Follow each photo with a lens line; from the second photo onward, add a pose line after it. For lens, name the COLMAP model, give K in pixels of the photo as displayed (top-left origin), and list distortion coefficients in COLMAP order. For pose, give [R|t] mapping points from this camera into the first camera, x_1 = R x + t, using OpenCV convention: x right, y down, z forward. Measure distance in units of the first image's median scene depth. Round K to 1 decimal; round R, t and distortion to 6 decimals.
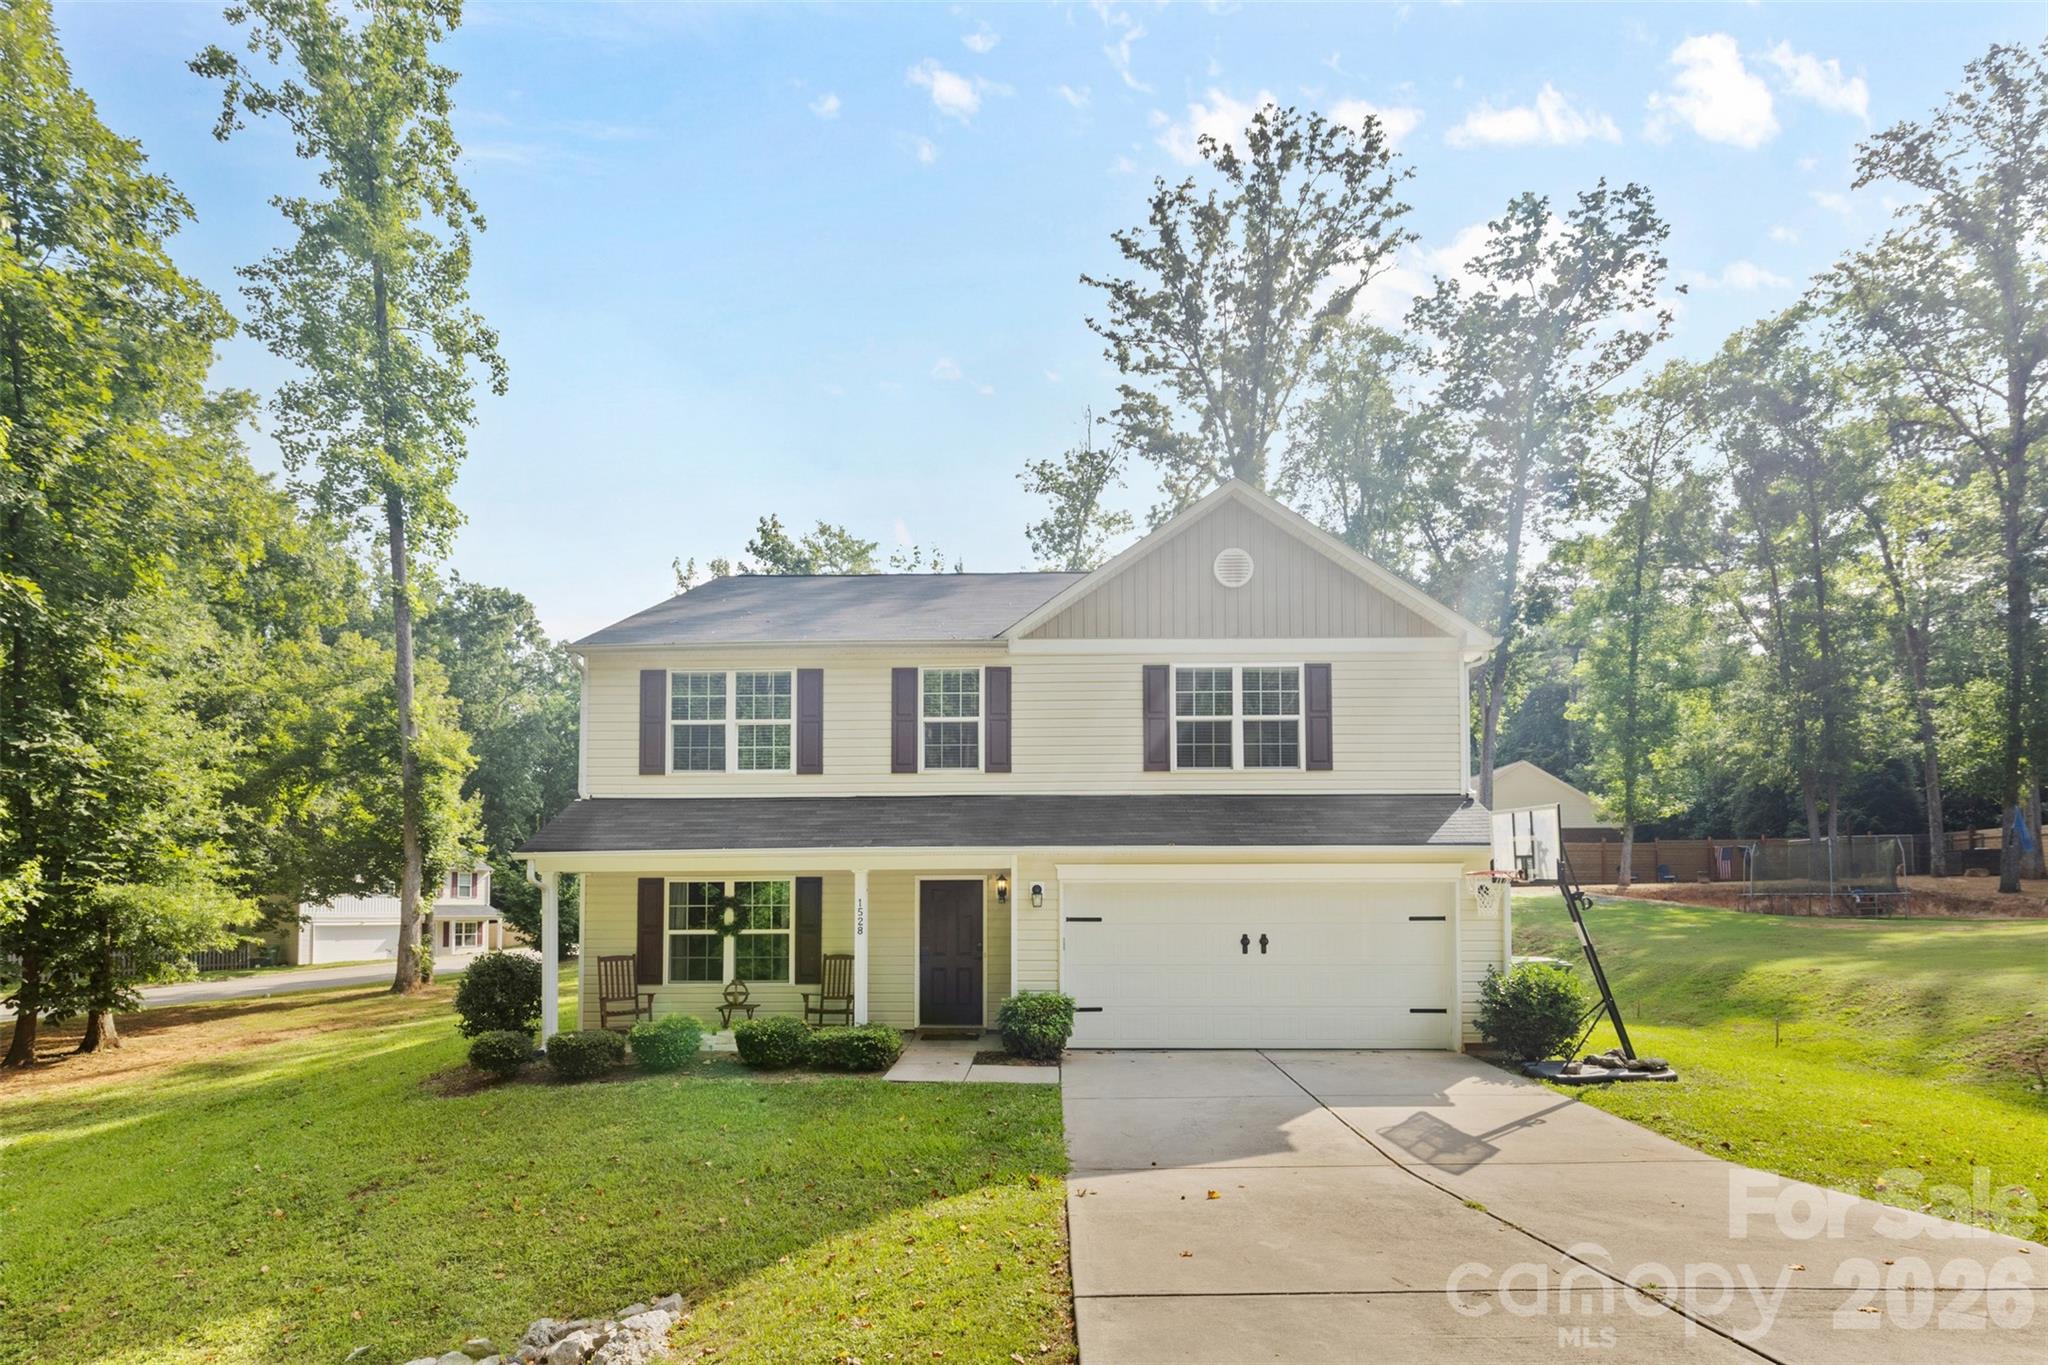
lens RADIAL K [[965.4, 0, 1023.6], [0, 965.4, 790.4], [0, 0, 1]] dist [0.001014, -0.000066]
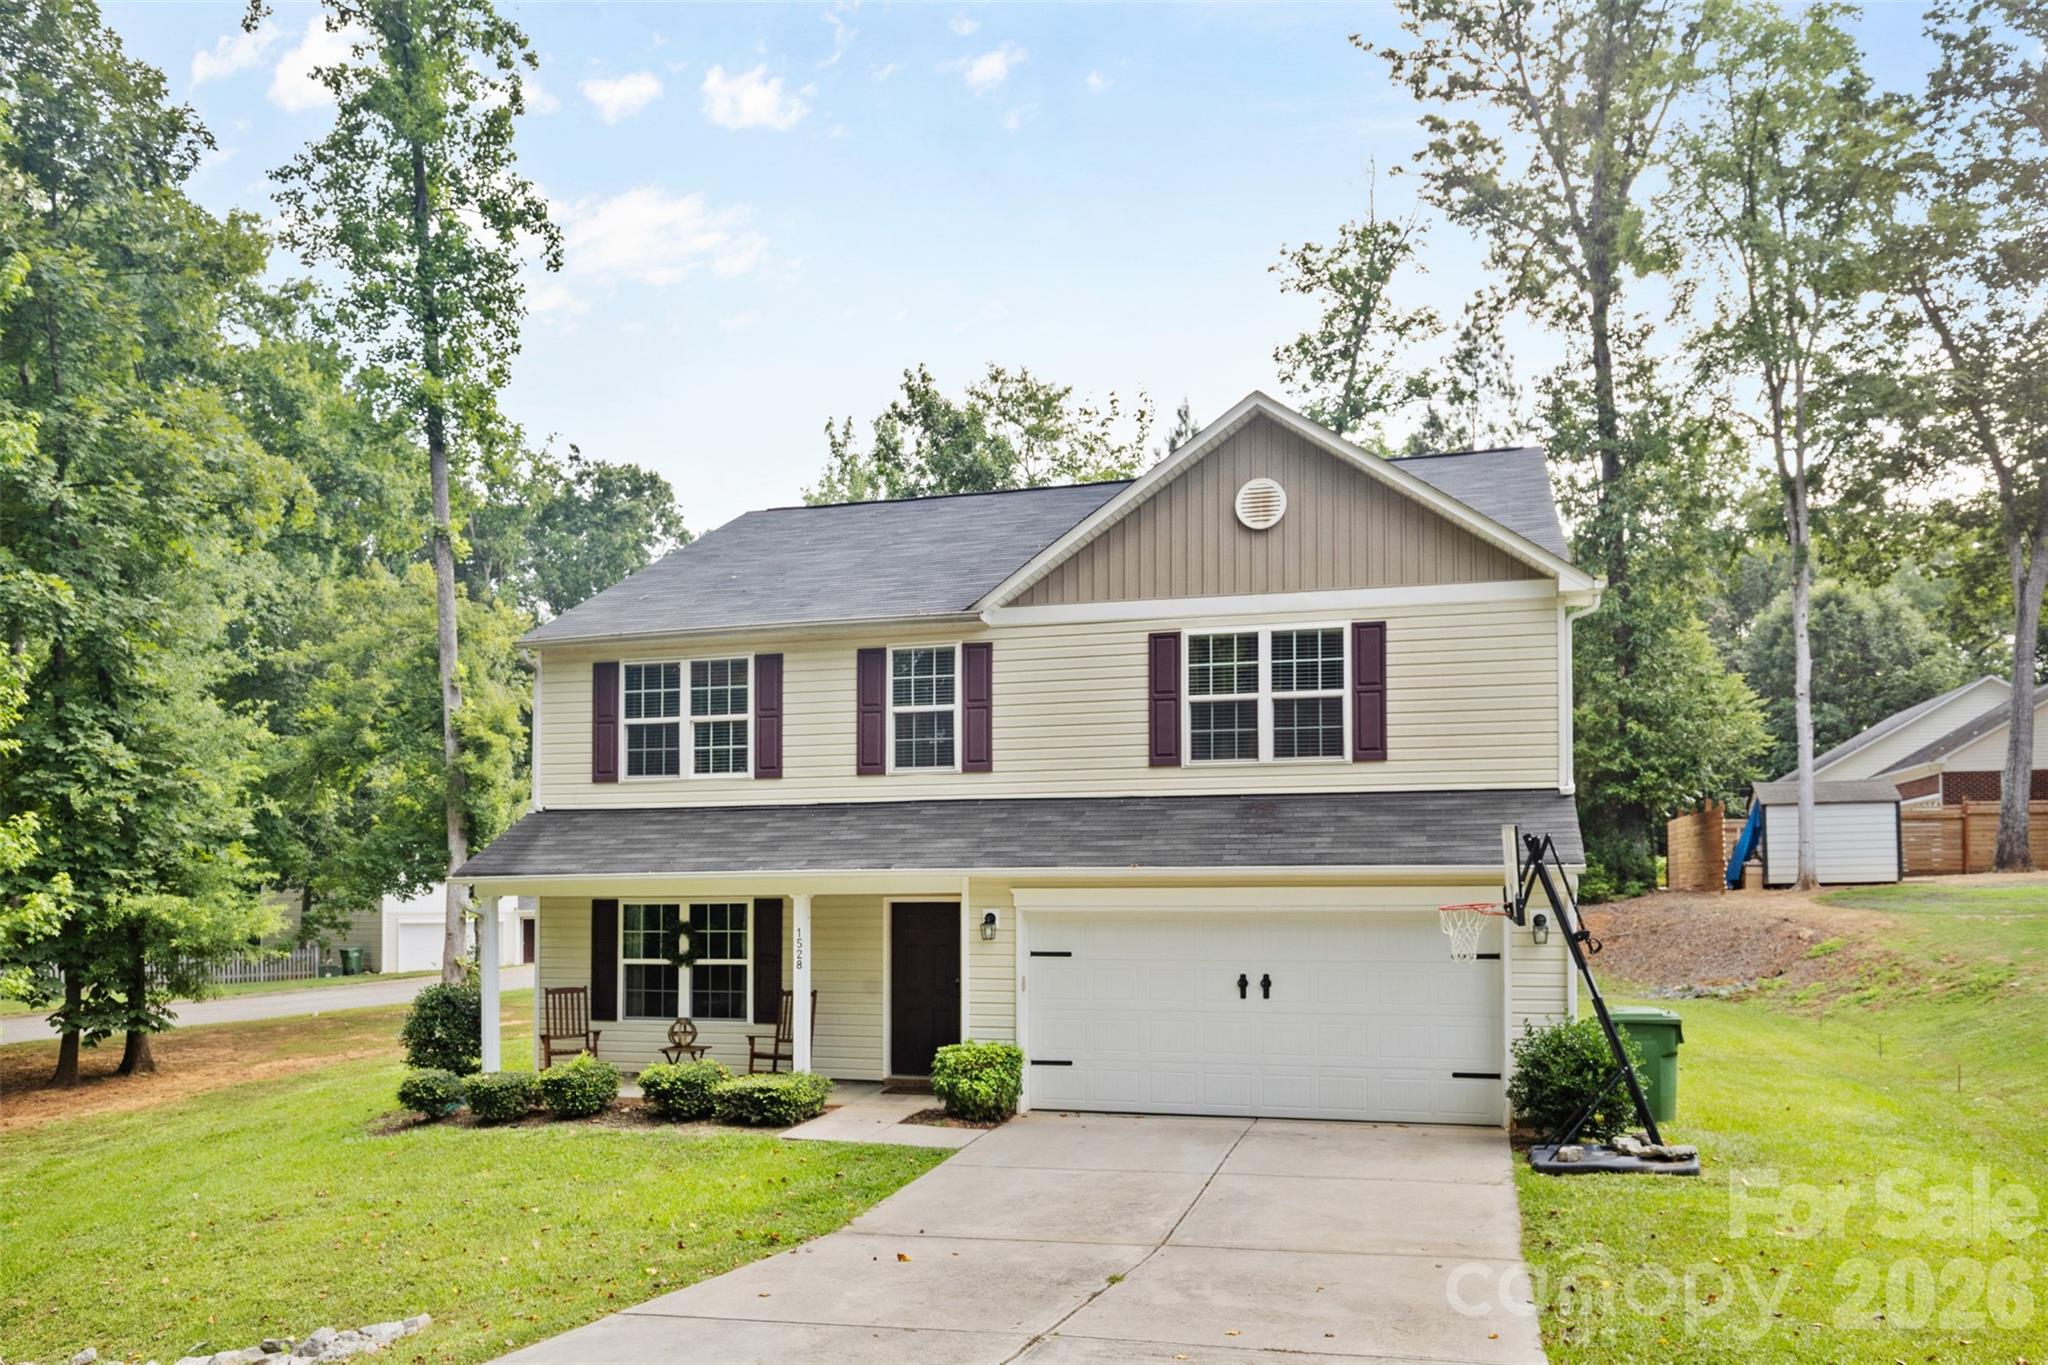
lens RADIAL K [[1459.6, 0, 1024.0], [0, 1459.6, 682.5], [0, 0, 1]] dist [-0.009025, -0.001486]
pose [[0.968496, -0.037663, -0.246165, 0.238868], [0.032977, 0.999188, -0.023132, -0.047563], [0.246837, 0.014286, 0.968952, -0.151072]]
